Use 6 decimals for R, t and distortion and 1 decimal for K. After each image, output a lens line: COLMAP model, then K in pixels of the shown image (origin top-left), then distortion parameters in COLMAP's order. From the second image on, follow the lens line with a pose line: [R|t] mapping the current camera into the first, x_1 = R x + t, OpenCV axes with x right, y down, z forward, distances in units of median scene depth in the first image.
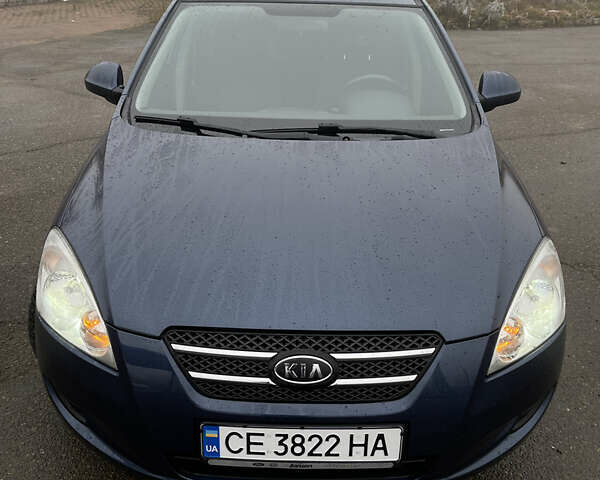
lens RADIAL K [[621.9, 0, 300.8], [0, 621.9, 237.2], [0, 0, 1]] dist [0.049091, 0.000000]
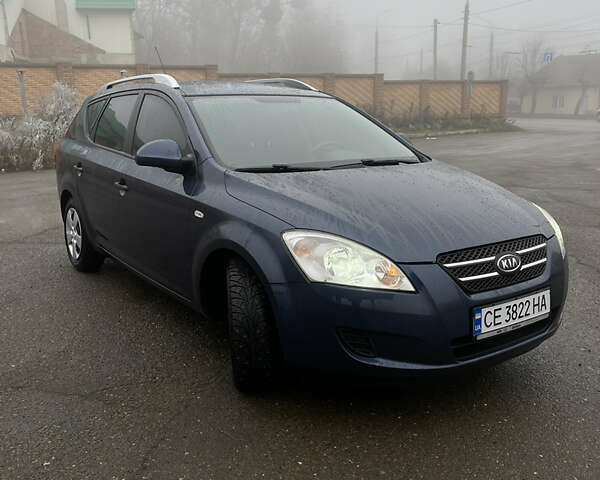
lens RADIAL K [[621.9, 0, 300.0], [0, 621.9, 238.1], [0, 0, 1]] dist [0.049091, 0.000000]
pose [[0.810610, -0.145018, 0.567346, -1.350307], [0.268603, 0.952996, -0.140181, 0.227885], [-0.520350, 0.266022, 0.811461, -0.080046]]
